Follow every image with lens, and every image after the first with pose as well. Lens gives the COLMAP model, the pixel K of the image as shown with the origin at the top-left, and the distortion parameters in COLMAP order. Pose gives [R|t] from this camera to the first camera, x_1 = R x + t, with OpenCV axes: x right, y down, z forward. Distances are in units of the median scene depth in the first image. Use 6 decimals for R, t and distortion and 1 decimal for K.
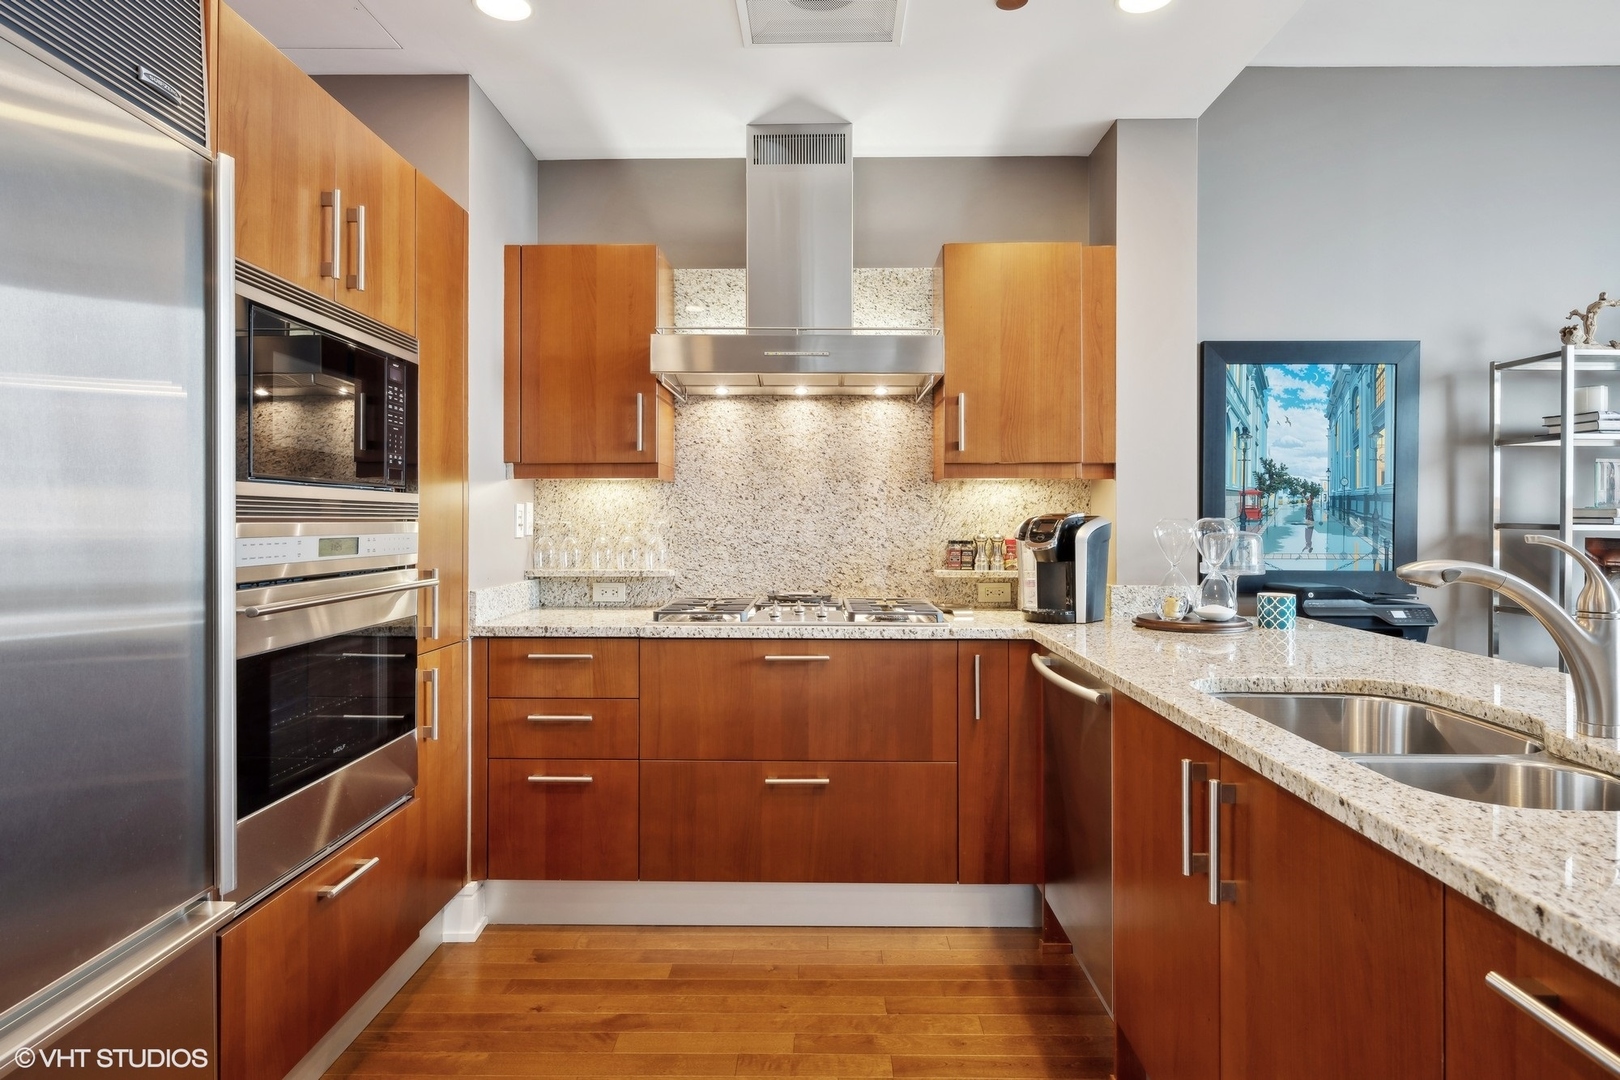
lens RADIAL K [[902.0, 0, 803.8], [0, 902.0, 516.0], [0, 0, 1]] dist [-0.002122, 0.003933]
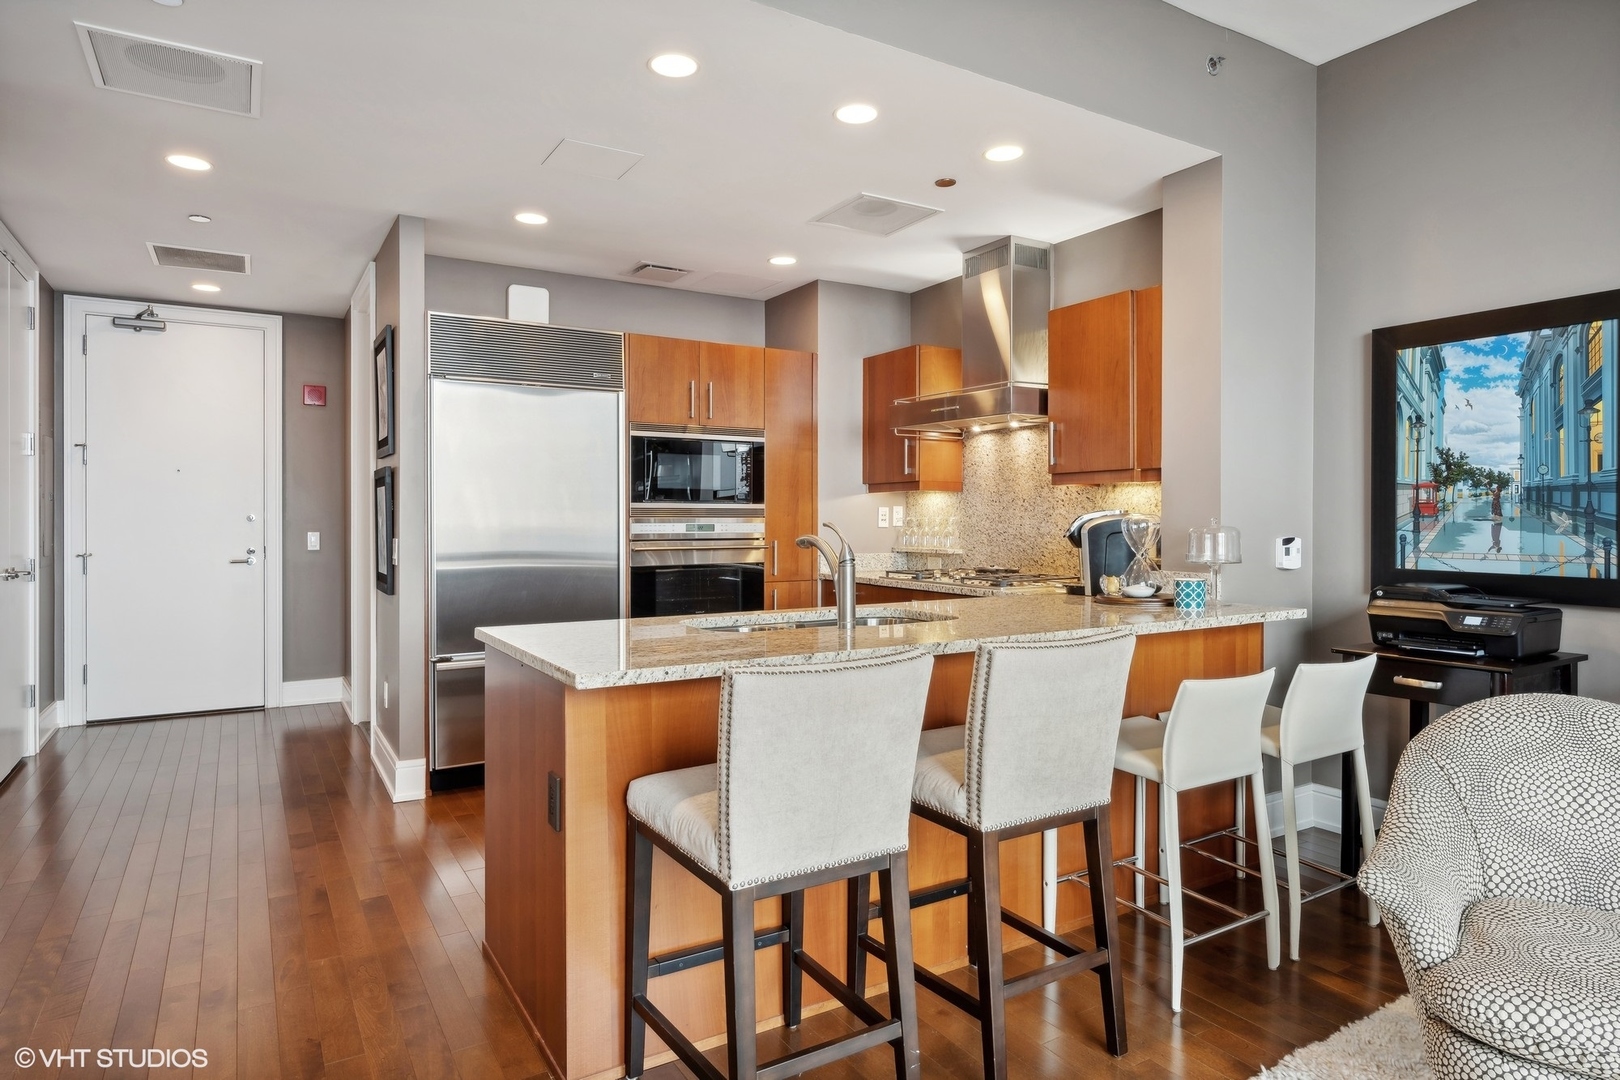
lens RADIAL K [[934.9, 0, 815.6], [0, 934.9, 525.2], [0, 0, 1]] dist [-0.005023, 0.002397]
pose [[0.532776, 0.005474, -0.846239, 1.075899], [0.004522, 0.999946, 0.009315, 0.003056], [0.846244, -0.008790, 0.532723, -0.039869]]
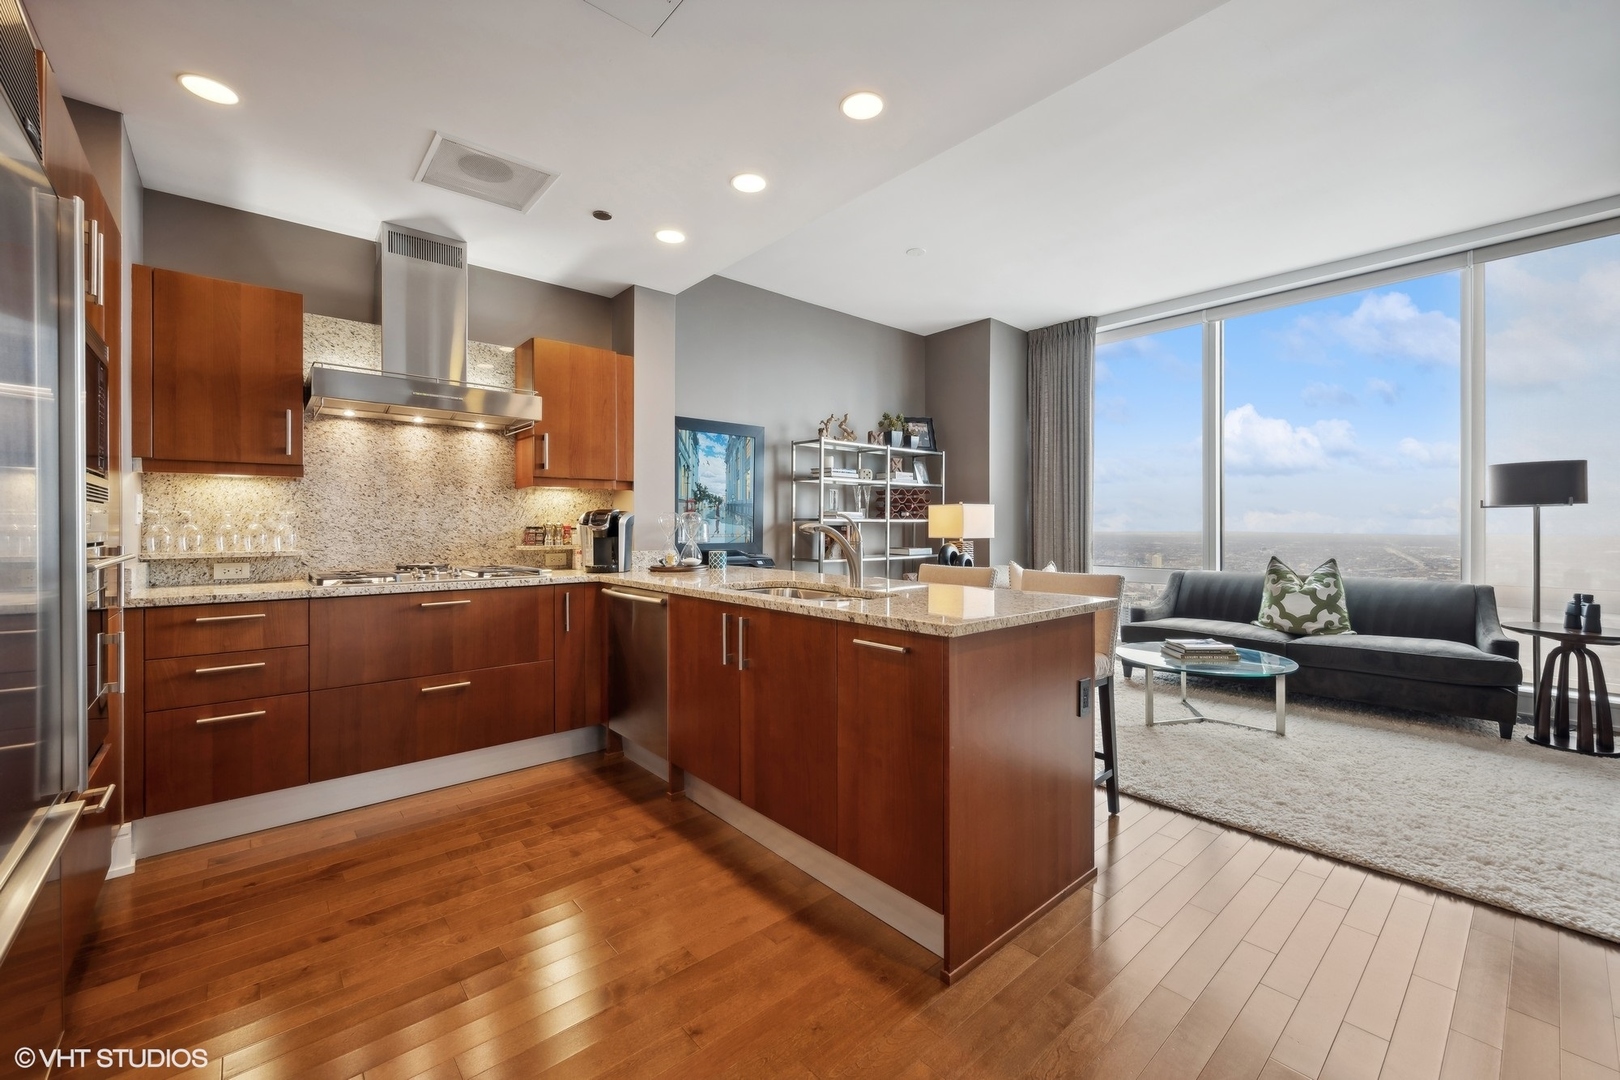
lens RADIAL K [[650.2, 0, 807.6], [0, 650.2, 526.2], [0, 0, 1]] dist [-0.001607, 0.000460]
pose [[0.746483, -0.001578, 0.665403, -0.225234], [-0.002065, 0.999987, 0.004688, 0.020393], [-0.665401, -0.004874, 0.746470, -0.155662]]
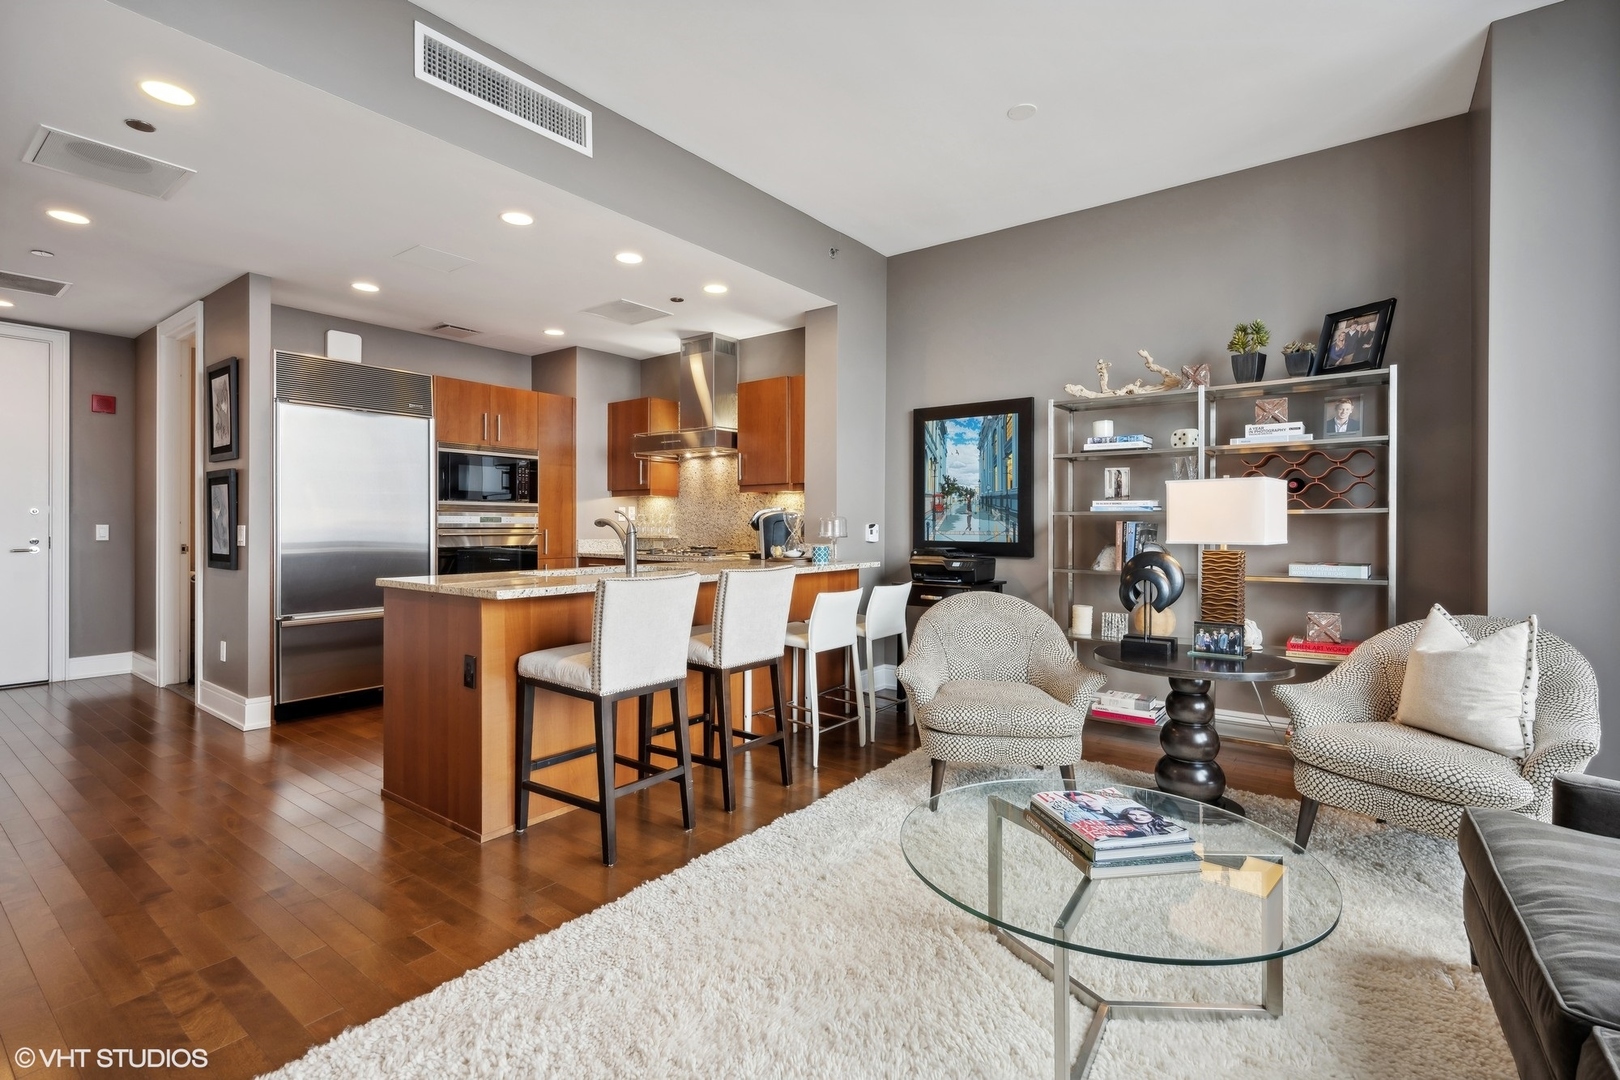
lens RADIAL K [[740.8, 0, 807.7], [0, 740.8, 530.1], [0, 0, 1]] dist [0.000170, 0.000159]
pose [[0.803267, 0.005328, -0.595595, 1.256262], [0.001218, 0.999943, 0.010587, 0.027247], [0.595617, -0.009229, 0.803215, -0.305145]]
